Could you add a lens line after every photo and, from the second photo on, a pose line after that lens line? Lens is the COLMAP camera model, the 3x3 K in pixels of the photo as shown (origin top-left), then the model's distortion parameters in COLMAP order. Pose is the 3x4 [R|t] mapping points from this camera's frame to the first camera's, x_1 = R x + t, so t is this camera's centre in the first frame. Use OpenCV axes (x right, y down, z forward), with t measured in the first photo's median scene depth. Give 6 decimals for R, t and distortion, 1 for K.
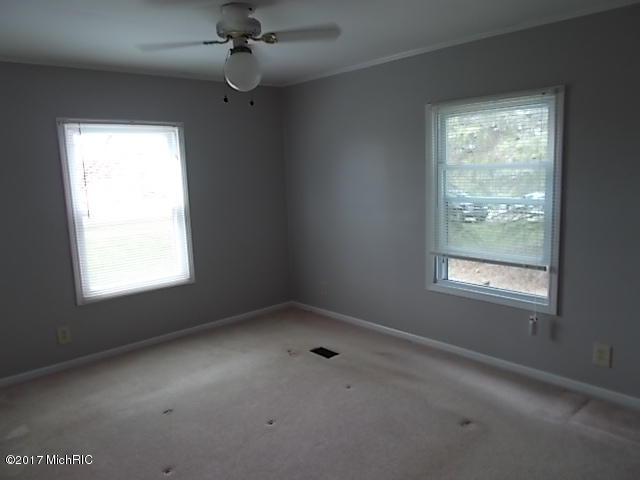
lens RADIAL K [[491.6, 0, 318.3], [0, 491.6, 235.6], [0, 0, 1]] dist [0.011187, 0.004745]
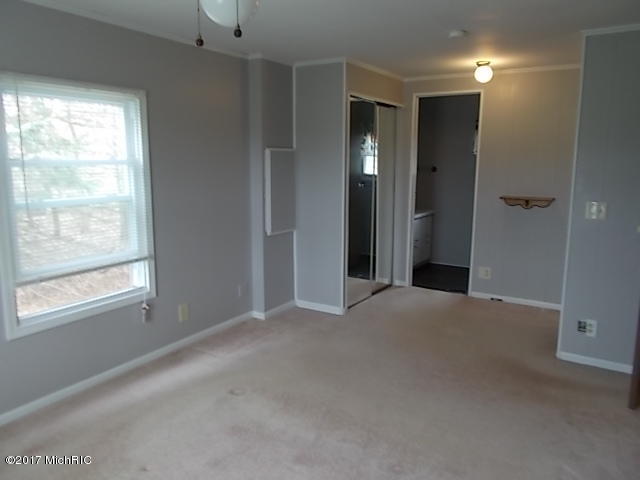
lens RADIAL K [[491.6, 0, 318.3], [0, 491.6, 235.6], [0, 0, 1]] dist [0.011187, 0.004745]
pose [[-0.278727, -0.124631, 0.952249, -0.653832], [0.139984, 0.975681, 0.168672, -0.107851], [-0.950113, 0.180313, -0.254503, 0.890412]]
